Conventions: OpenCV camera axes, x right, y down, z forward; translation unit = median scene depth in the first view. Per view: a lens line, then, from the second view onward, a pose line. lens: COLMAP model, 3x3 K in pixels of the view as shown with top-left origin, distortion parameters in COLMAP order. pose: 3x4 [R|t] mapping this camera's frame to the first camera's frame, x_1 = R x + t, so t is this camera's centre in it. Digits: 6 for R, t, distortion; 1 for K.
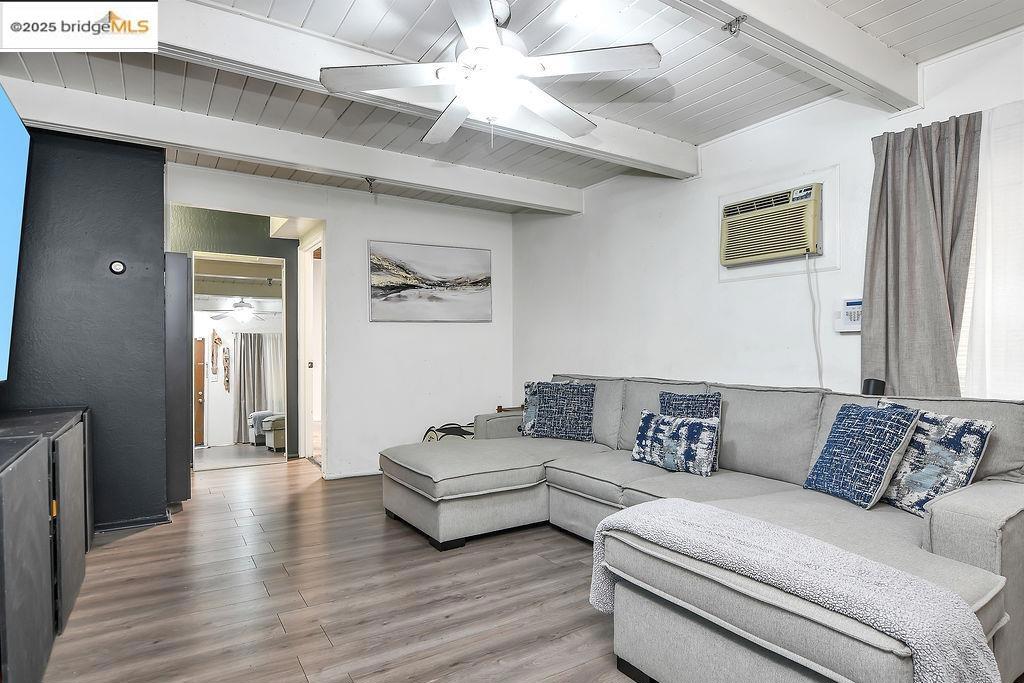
lens RADIAL K [[565.6, 0, 529.0], [0, 565.6, 350.9], [0, 0, 1]] dist [-0.021654, 0.005682]
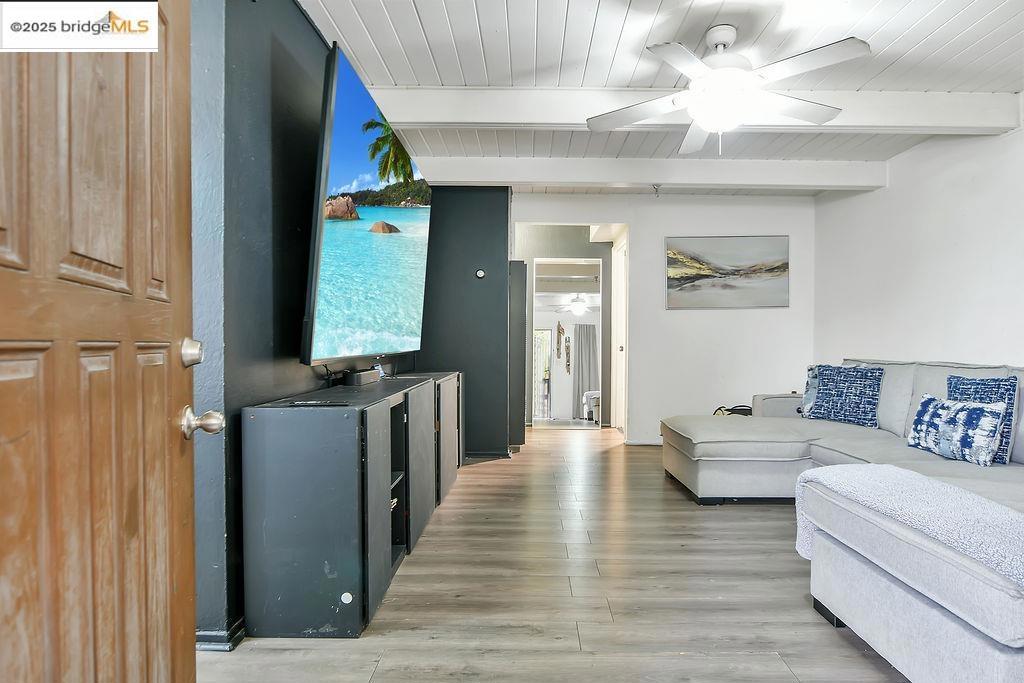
lens RADIAL K [[565.6, 0, 529.3], [0, 565.6, 345.3], [0, 0, 1]] dist [-0.021654, 0.005682]
pose [[0.833529, 0.009413, -0.552396, 0.145662], [-0.009049, 0.999953, 0.003386, 0.023093], [0.552402, 0.002176, 0.833575, -0.115566]]
